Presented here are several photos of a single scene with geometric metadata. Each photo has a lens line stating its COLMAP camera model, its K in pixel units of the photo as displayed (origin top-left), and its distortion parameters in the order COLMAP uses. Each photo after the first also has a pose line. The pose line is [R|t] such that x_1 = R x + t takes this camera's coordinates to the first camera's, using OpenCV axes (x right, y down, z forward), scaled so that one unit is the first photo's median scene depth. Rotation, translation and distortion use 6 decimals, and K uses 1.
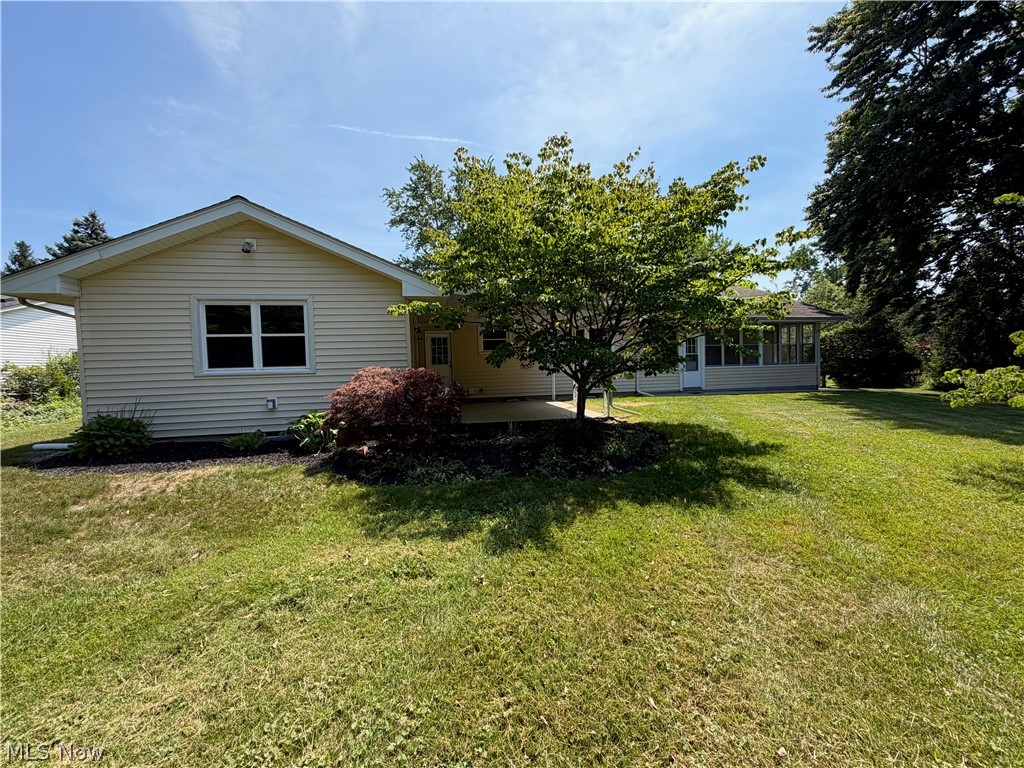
lens RADIAL K [[408.2, 0, 511.6], [0, 408.2, 381.9], [0, 0, 1]] dist [0.000522, 0.000181]
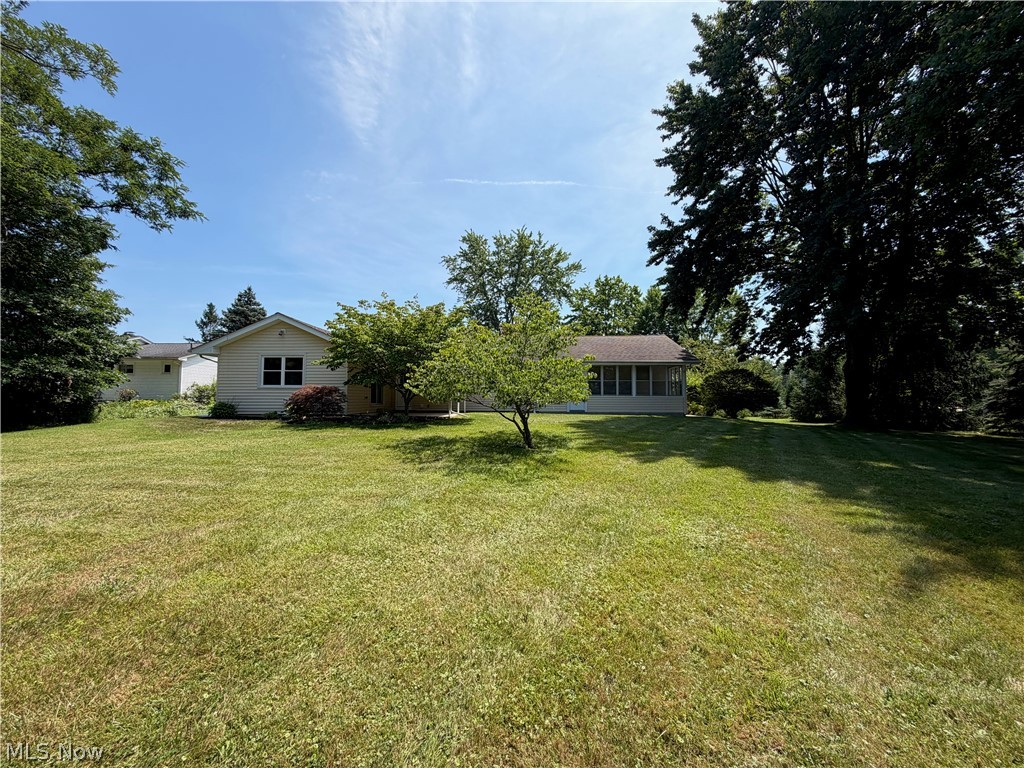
lens RADIAL K [[369.8, 0, 483.9], [0, 369.8, 384.4], [0, 0, 1]] dist [0.012064, 0.000064]
pose [[0.973247, 0.020815, -0.228816, 0.155528], [-0.037767, 0.996834, -0.069962, 0.010445], [0.226635, 0.076732, 0.970952, -0.123472]]
